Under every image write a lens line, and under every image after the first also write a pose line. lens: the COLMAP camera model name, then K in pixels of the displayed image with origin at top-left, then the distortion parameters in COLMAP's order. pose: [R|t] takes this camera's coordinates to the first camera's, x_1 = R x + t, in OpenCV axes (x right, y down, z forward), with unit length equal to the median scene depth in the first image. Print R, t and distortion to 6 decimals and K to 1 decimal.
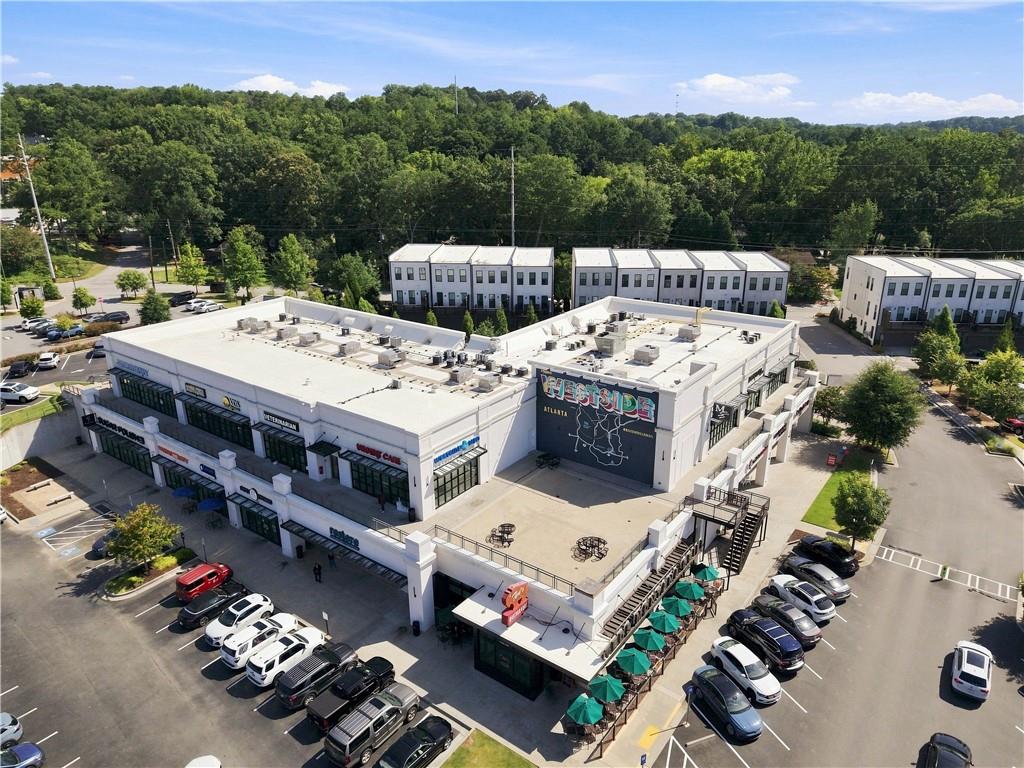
lens RADIAL K [[689.4, 0, 508.2], [0, 689.4, 387.1], [0, 0, 1]] dist [0.040848, -0.034970]
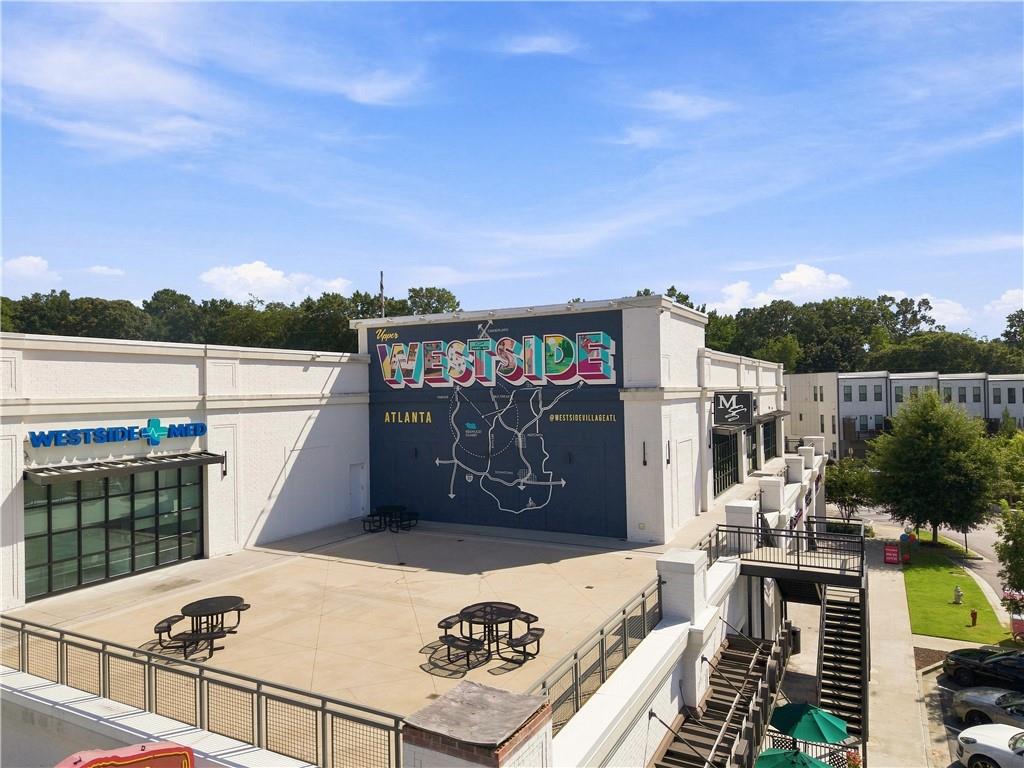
lens RADIAL K [[689.4, 0, 521.5], [0, 689.4, 366.7], [0, 0, 1]] dist [0.040848, -0.034970]
pose [[0.985932, -0.000395, 0.167146, 0.069628], [0.062862, 0.927457, -0.368608, 0.195018], [-0.154875, 0.373929, 0.914435, 0.558853]]
